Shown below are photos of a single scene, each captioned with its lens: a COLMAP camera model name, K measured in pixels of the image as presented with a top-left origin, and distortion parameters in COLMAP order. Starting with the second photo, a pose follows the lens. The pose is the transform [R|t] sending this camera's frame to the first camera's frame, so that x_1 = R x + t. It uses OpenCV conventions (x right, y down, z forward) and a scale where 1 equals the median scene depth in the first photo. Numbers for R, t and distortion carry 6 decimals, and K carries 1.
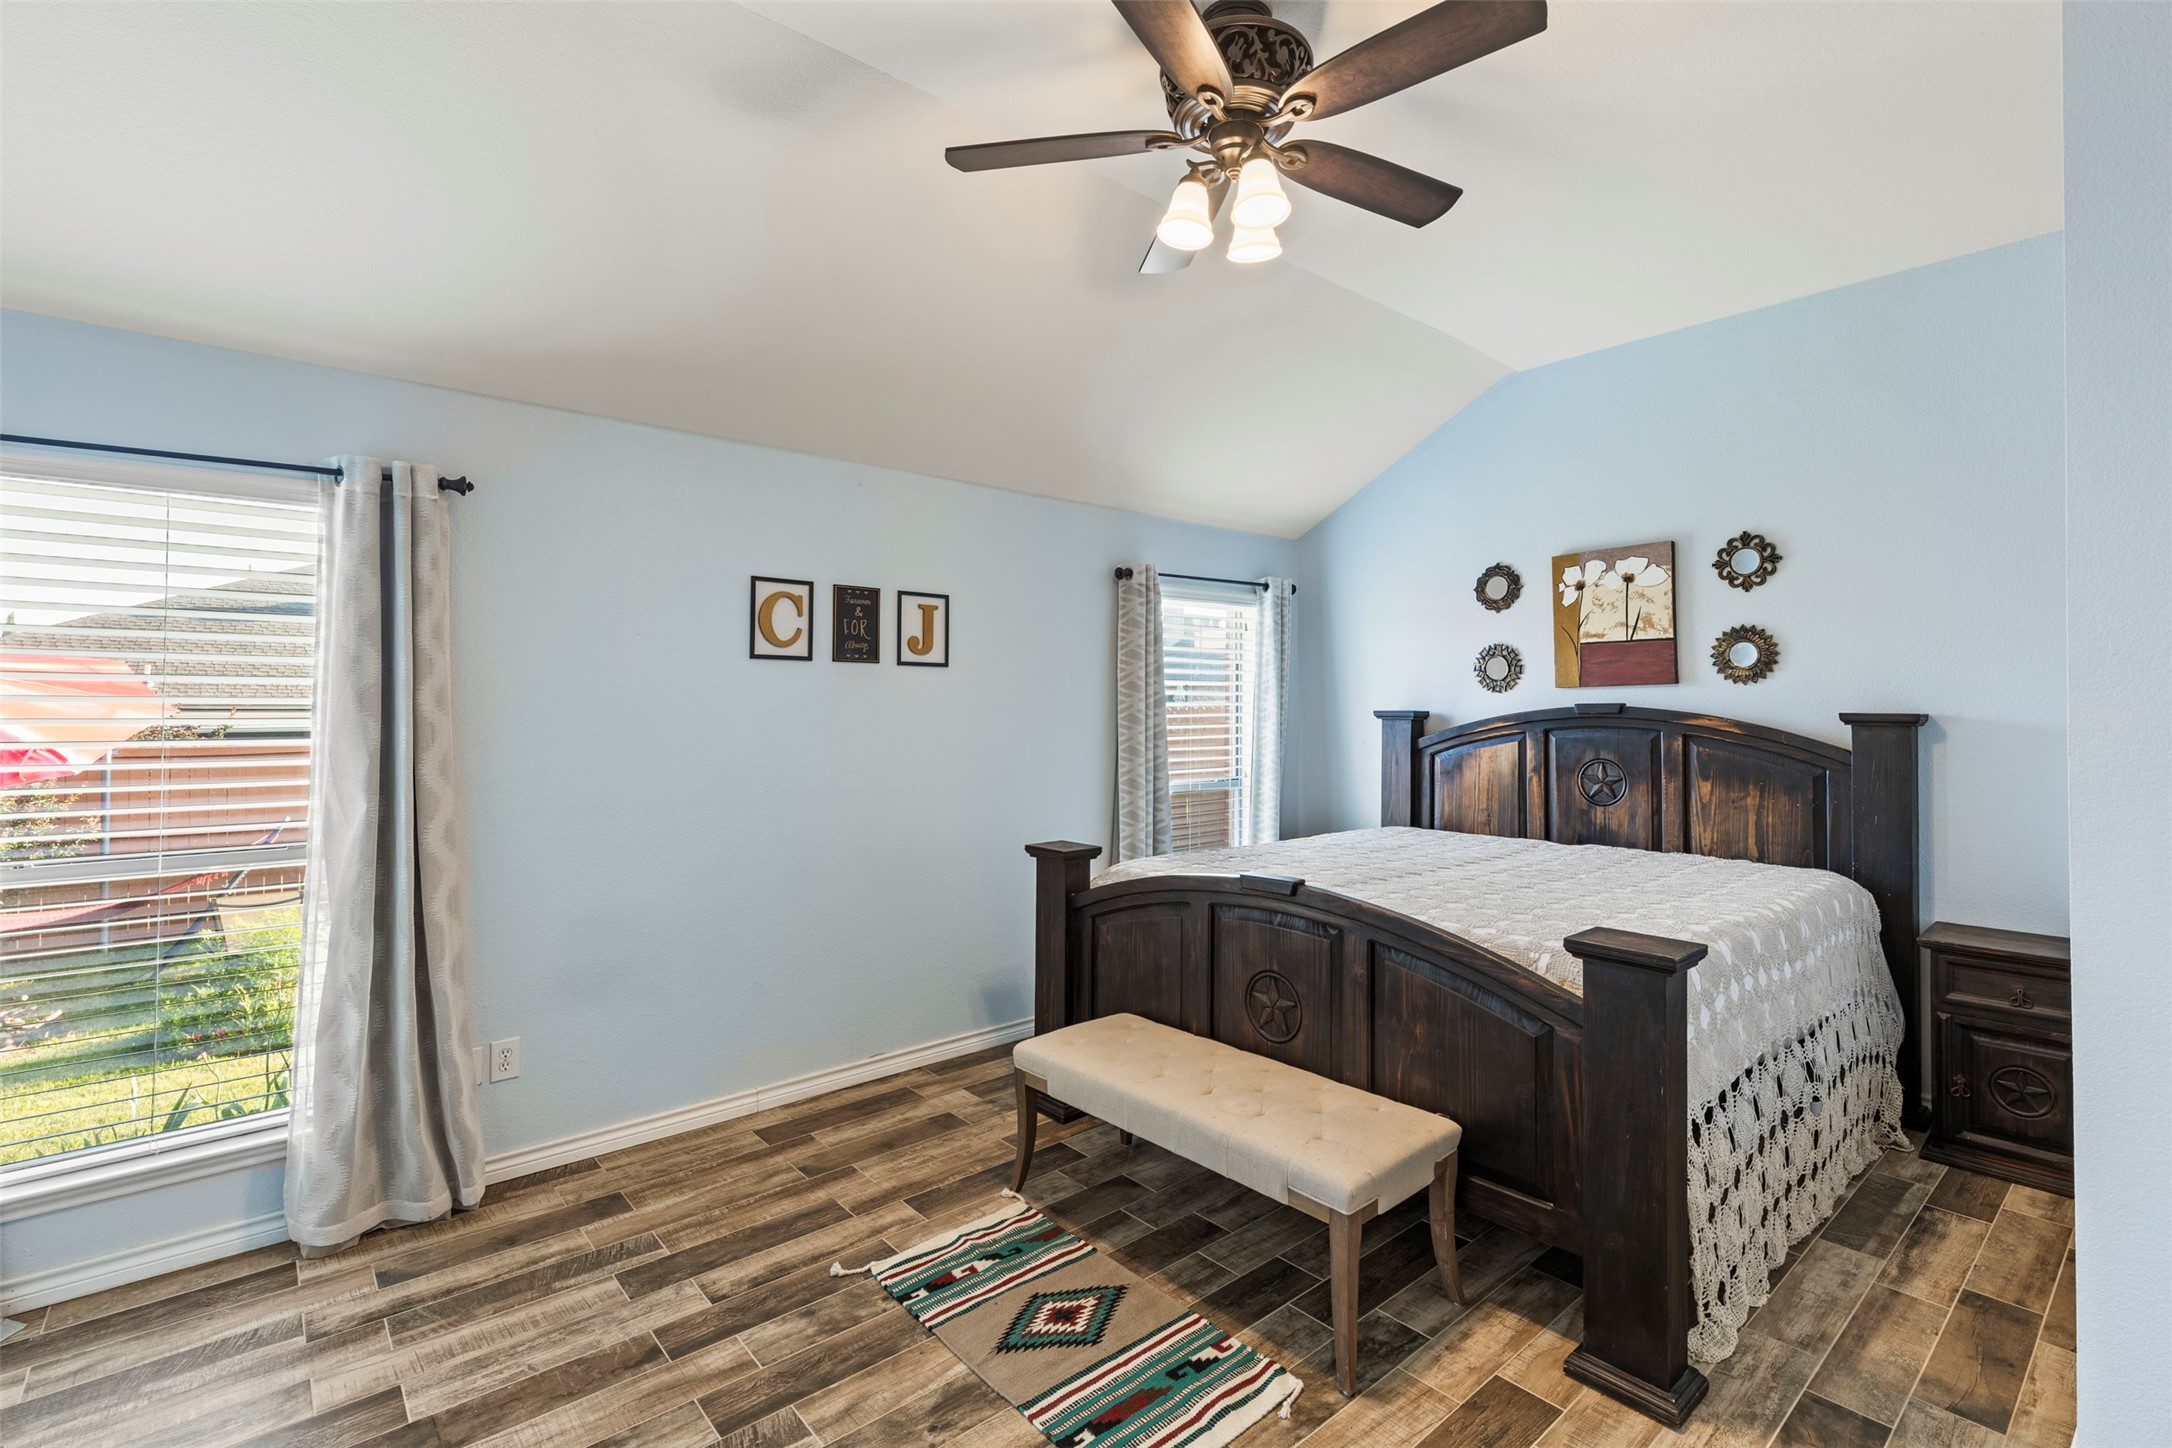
lens RADIAL K [[984.1, 0, 1074.4], [0, 984.1, 688.1], [0, 0, 1]] dist [0.009024, -0.001821]
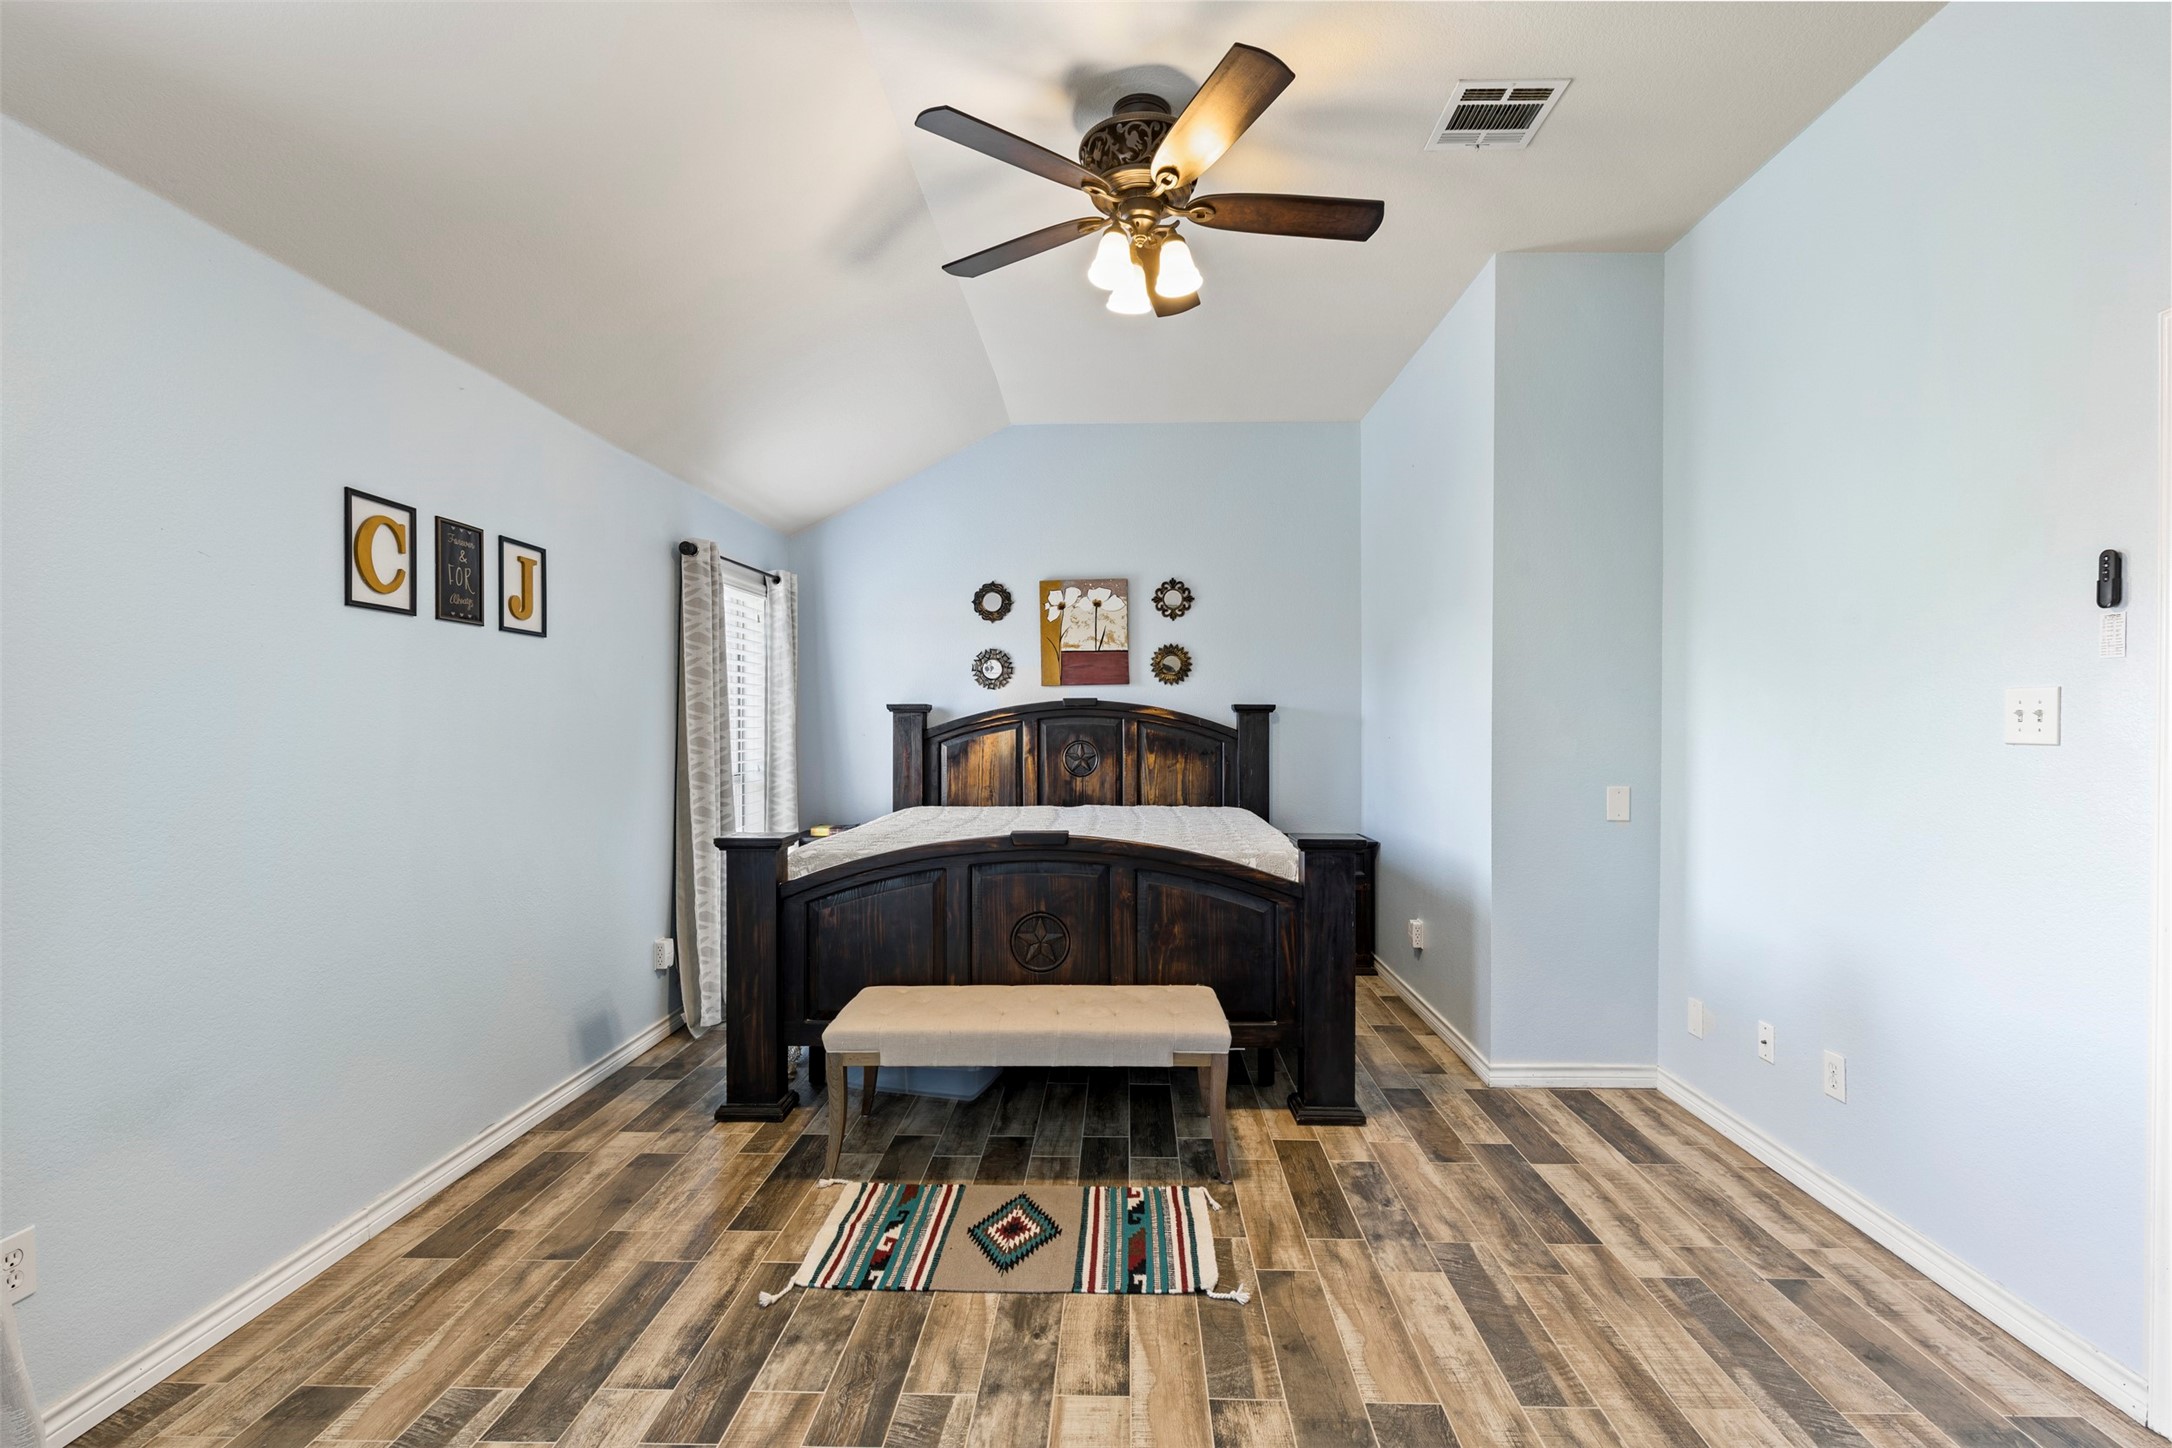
lens RADIAL K [[984.1, 0, 1088.1], [0, 984.1, 727.3], [0, 0, 1]] dist [0.009024, -0.001821]
pose [[0.675288, -0.003476, 0.737546, -0.472952], [-0.014434, 0.999735, 0.017927, 0.034760], [-0.737413, -0.022752, 0.675059, 0.130491]]
